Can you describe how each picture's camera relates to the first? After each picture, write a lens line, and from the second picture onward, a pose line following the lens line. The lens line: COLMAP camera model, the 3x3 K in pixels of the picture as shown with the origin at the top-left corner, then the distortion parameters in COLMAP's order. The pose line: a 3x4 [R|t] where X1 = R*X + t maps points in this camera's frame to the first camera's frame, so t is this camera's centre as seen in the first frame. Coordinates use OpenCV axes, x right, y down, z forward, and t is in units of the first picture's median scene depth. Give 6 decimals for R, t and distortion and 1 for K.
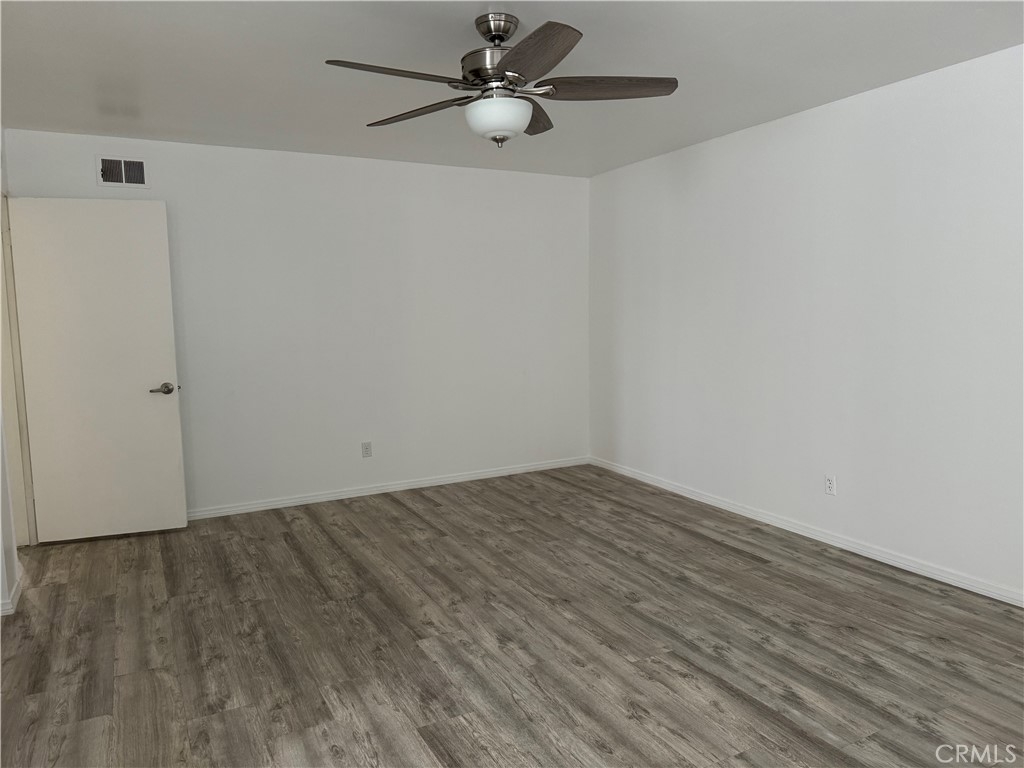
lens RADIAL K [[714.3, 0, 513.8], [0, 714.3, 377.3], [0, 0, 1]] dist [0.105838, -0.145384]
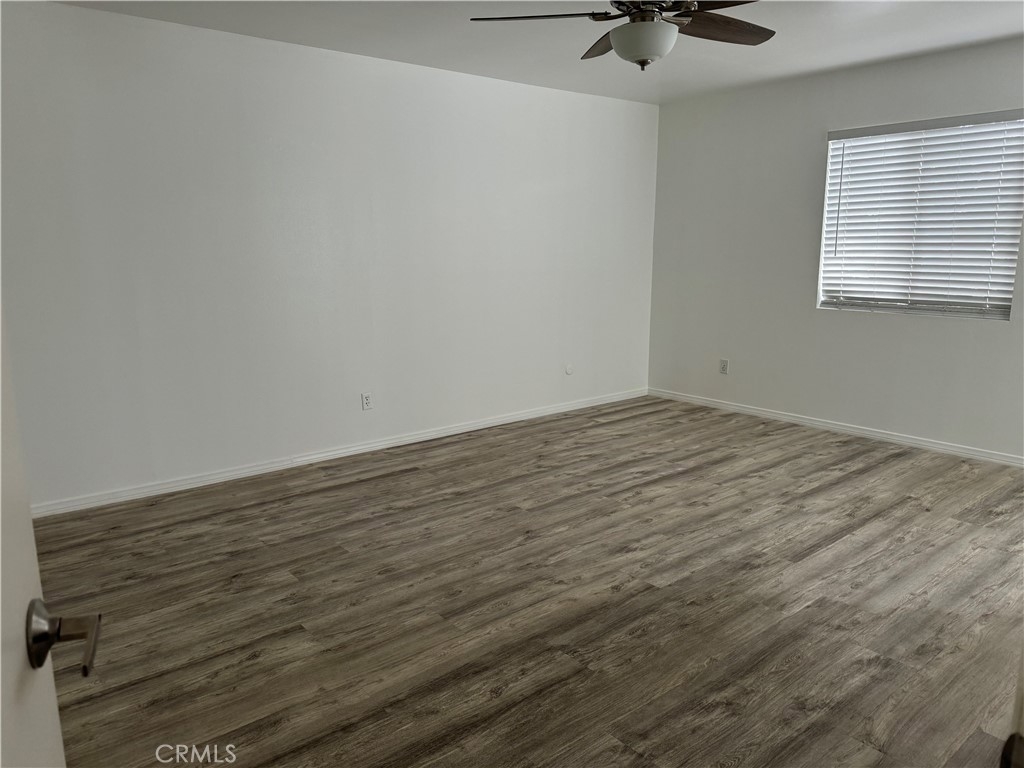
lens RADIAL K [[714.3, 0, 513.8], [0, 714.3, 377.3], [0, 0, 1]] dist [0.105838, -0.145384]
pose [[-0.195838, -0.154233, 0.968432, -0.880812], [0.107465, 0.978231, 0.177525, -0.082333], [-0.974730, 0.138839, -0.175000, 1.197513]]
